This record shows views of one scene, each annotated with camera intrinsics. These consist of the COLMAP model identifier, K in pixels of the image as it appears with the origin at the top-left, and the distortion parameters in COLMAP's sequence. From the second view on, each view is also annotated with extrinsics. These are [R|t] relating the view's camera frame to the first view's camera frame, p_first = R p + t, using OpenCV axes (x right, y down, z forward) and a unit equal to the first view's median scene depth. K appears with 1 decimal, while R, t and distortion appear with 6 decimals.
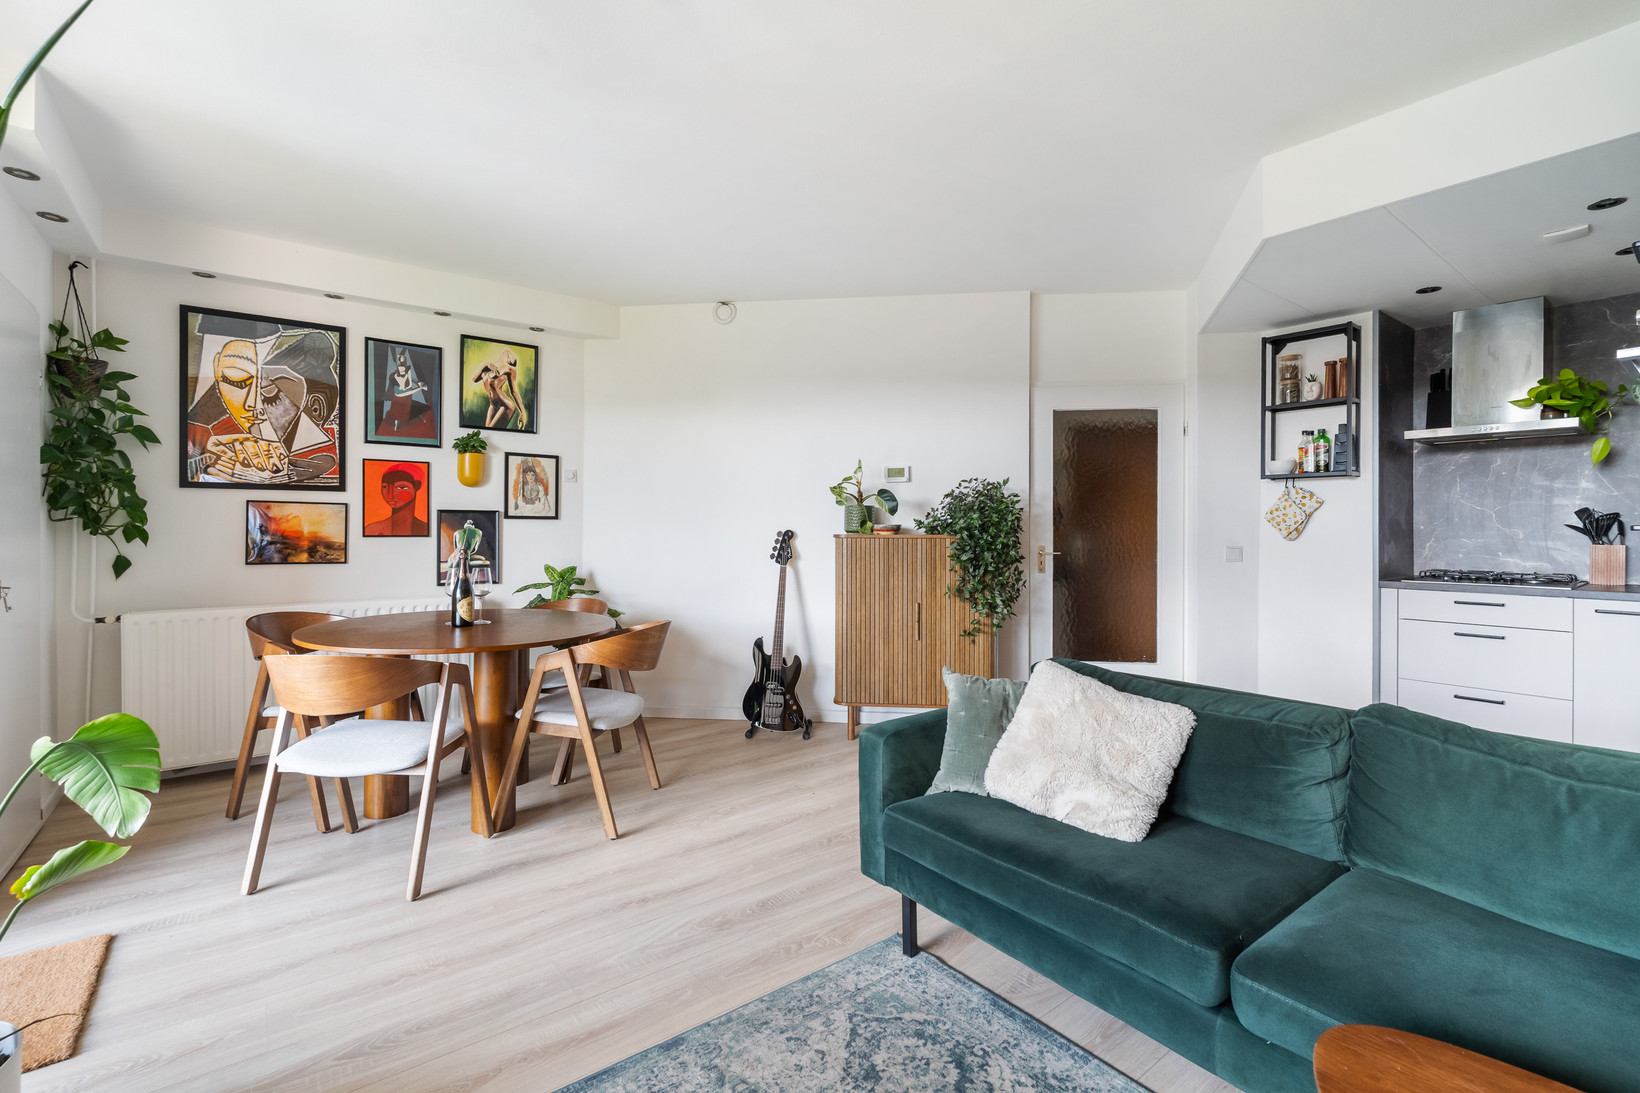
lens RADIAL K [[725.0, 0, 817.6], [0, 725.0, 534.4], [0, 0, 1]] dist [-0.003841, -0.000011]
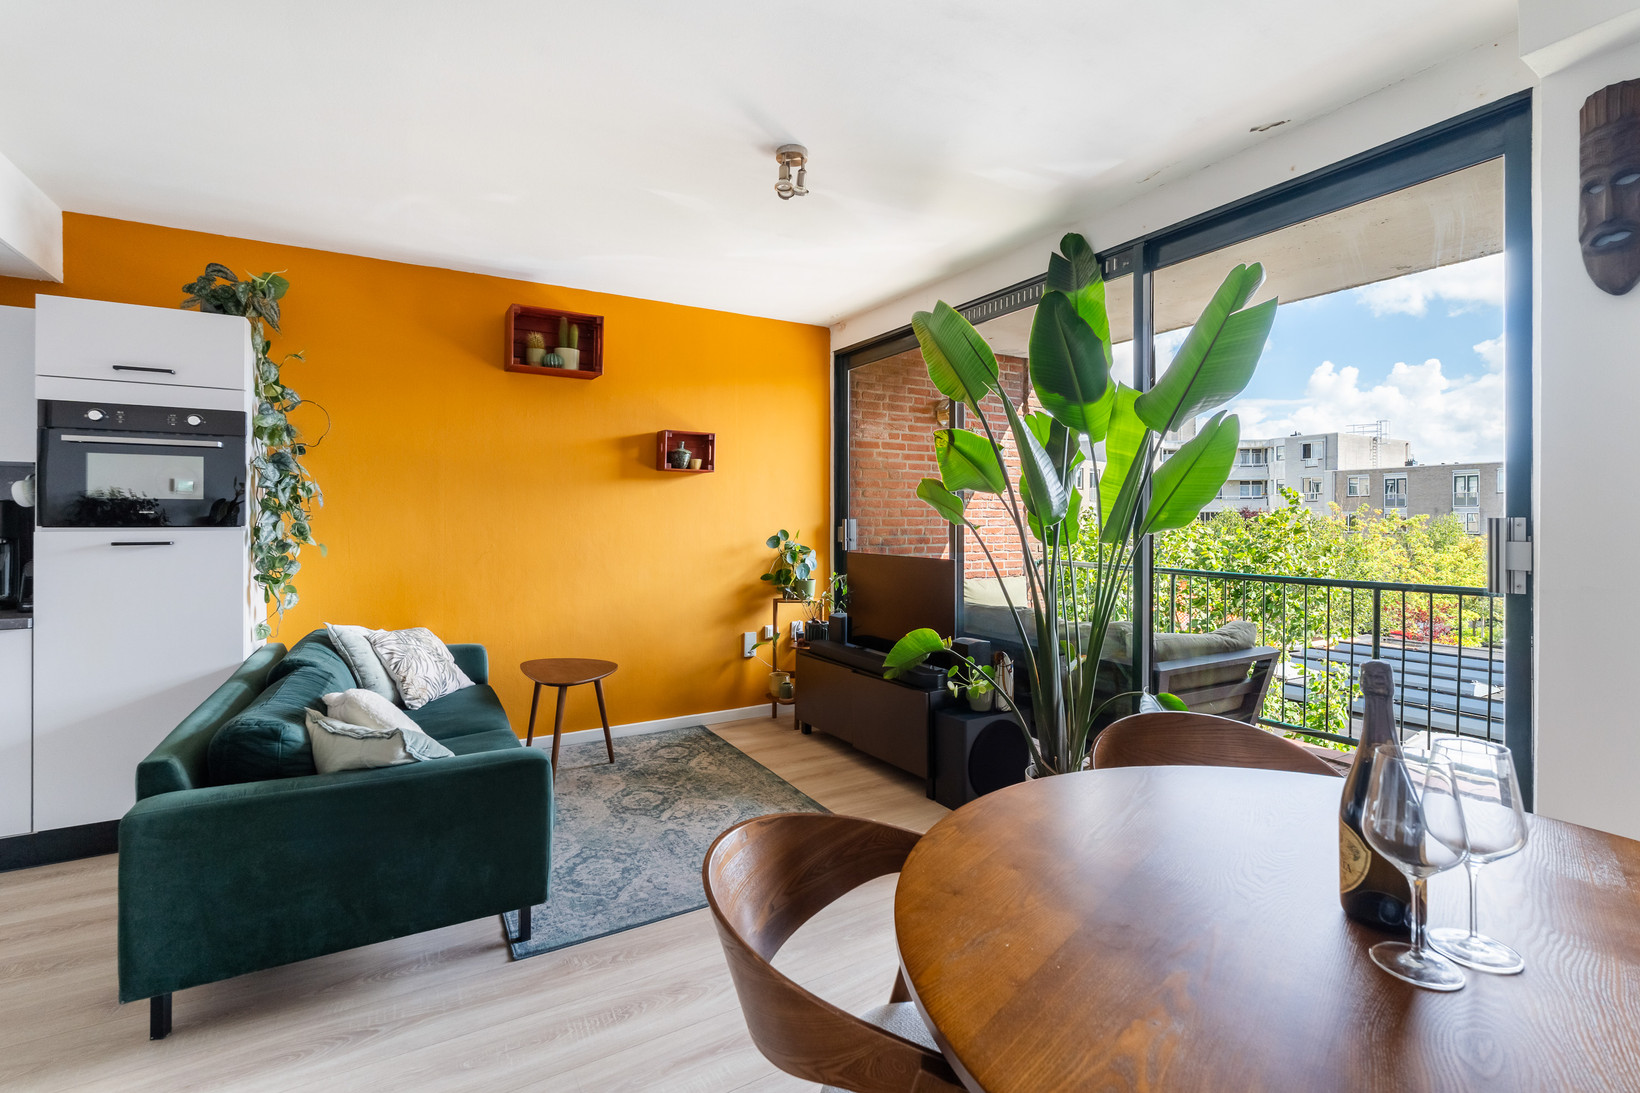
lens RADIAL K [[725.0, 0, 815.2], [0, 725.0, 518.0], [0, 0, 1]] dist [-0.003841, -0.000011]
pose [[-0.991345, -0.000224, 0.131284, -0.235425], [0.000329, 0.999991, 0.004191, -0.032486], [-0.131284, 0.004198, -0.991336, 1.055918]]
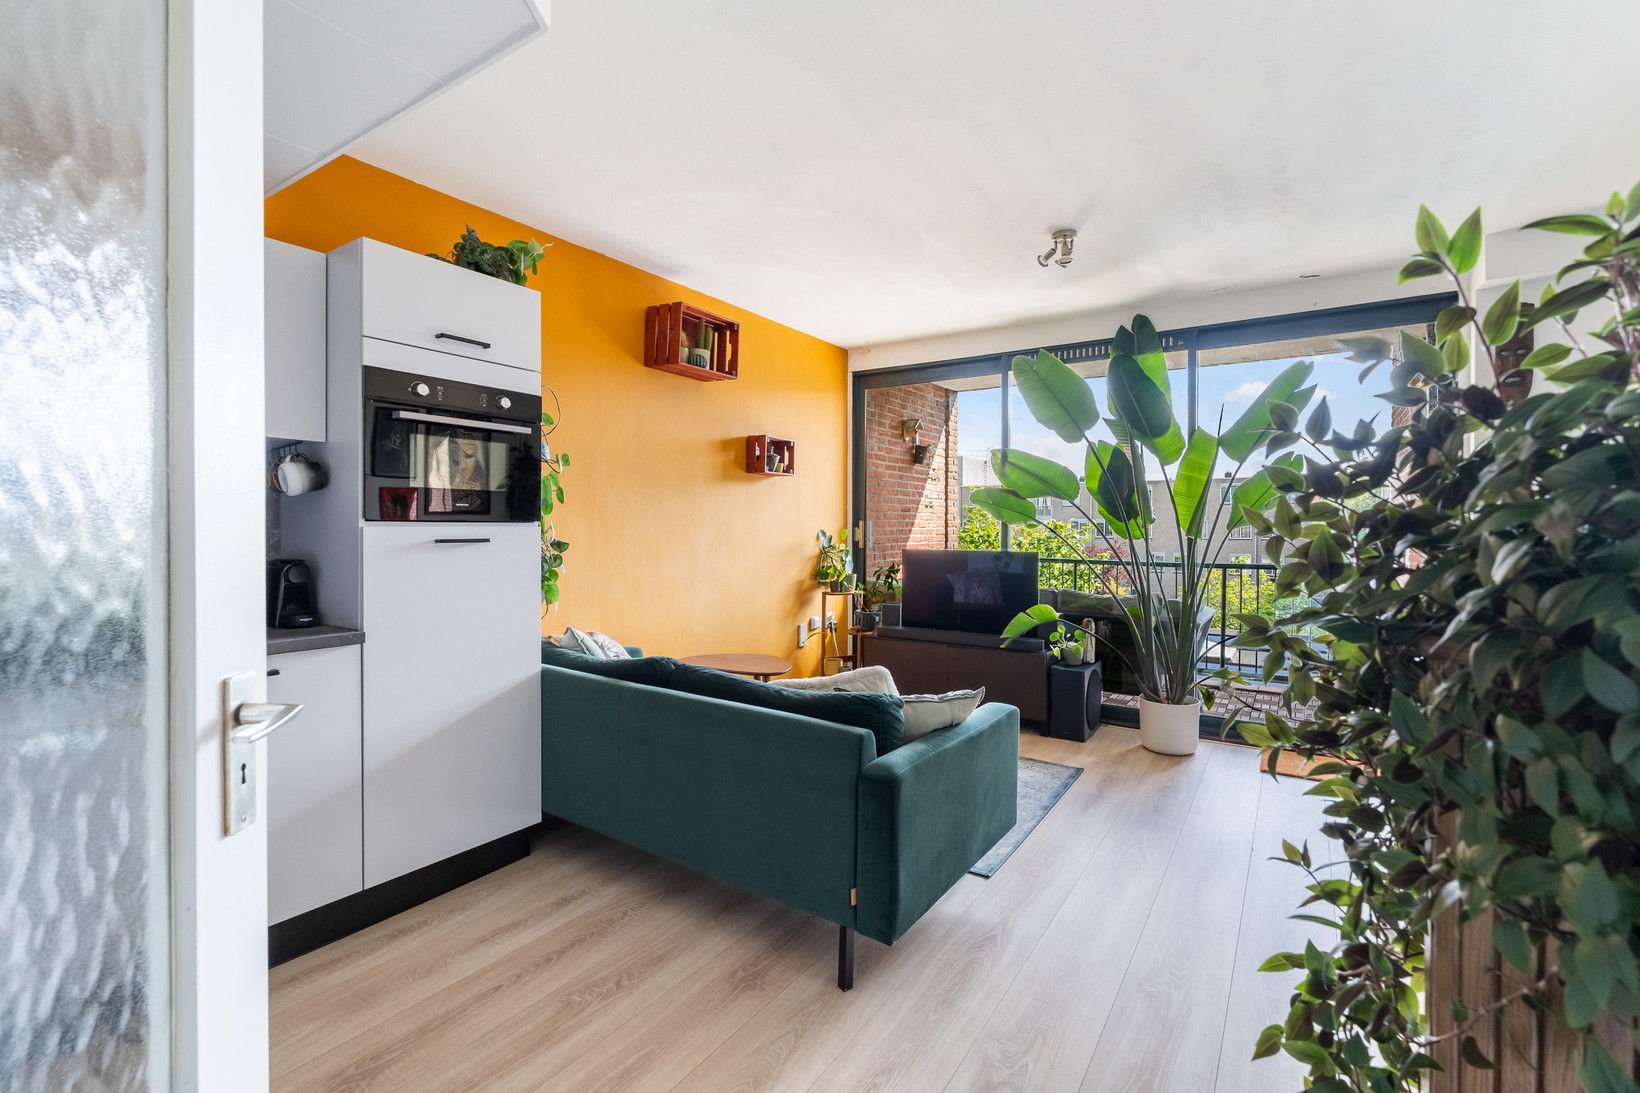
lens RADIAL K [[725.0, 0, 818.5], [0, 725.0, 532.4], [0, 0, 1]] dist [-0.003841, -0.000011]
pose [[-0.948105, -0.000157, -0.317958, 0.422061], [-0.004864, 0.999890, 0.014008, -0.021779], [0.317920, 0.014827, -0.948001, 1.125694]]
